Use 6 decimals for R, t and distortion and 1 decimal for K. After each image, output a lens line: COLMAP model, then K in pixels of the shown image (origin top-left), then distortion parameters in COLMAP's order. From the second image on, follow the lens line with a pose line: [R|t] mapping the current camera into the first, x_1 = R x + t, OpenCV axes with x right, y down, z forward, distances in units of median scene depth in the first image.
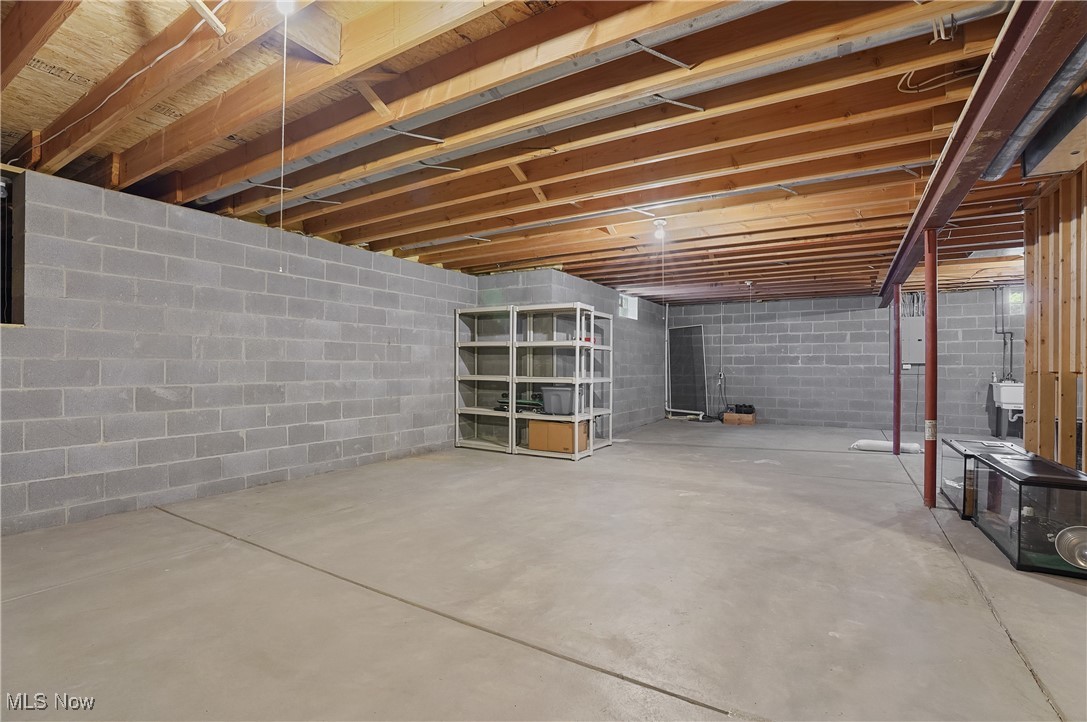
lens RADIAL K [[506.8, 0, 540.9], [0, 506.8, 368.2], [0, 0, 1]] dist [-0.077802, 0.031835]
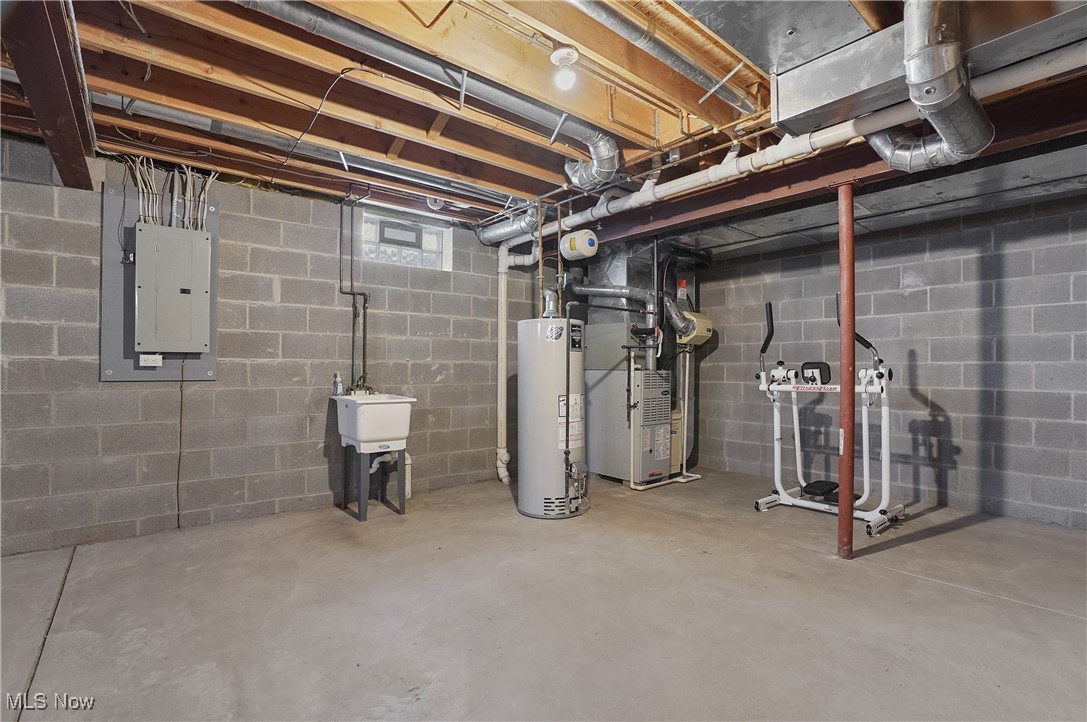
lens RADIAL K [[506.8, 0, 540.9], [0, 506.8, 368.2], [0, 0, 1]] dist [-0.077802, 0.031835]
pose [[0.319631, -0.005649, 0.947525, 0.533303], [-0.000599, 0.999981, 0.006164, -0.000114], [-0.947542, -0.002538, 0.319621, 0.654692]]
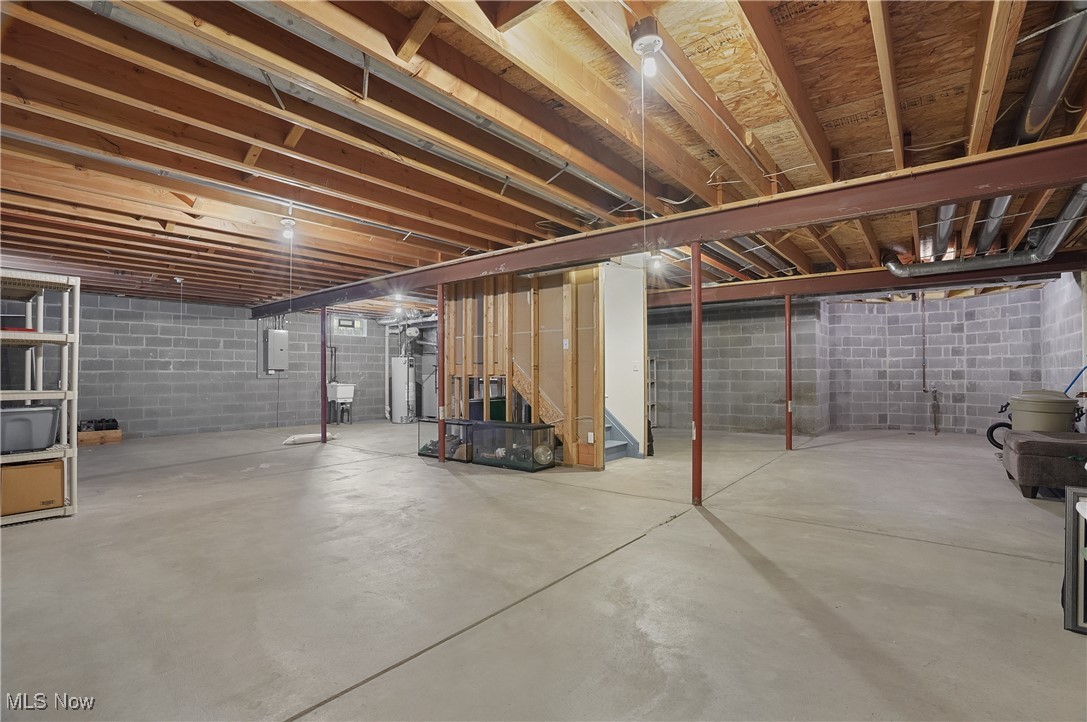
lens RADIAL K [[506.8, 0, 540.9], [0, 506.8, 368.2], [0, 0, 1]] dist [-0.077802, 0.031835]
pose [[0.121775, 0.004819, 0.992546, -0.373645], [0.006088, 0.999966, -0.005602, -0.002174], [-0.992539, 0.006725, 0.121741, 0.239089]]
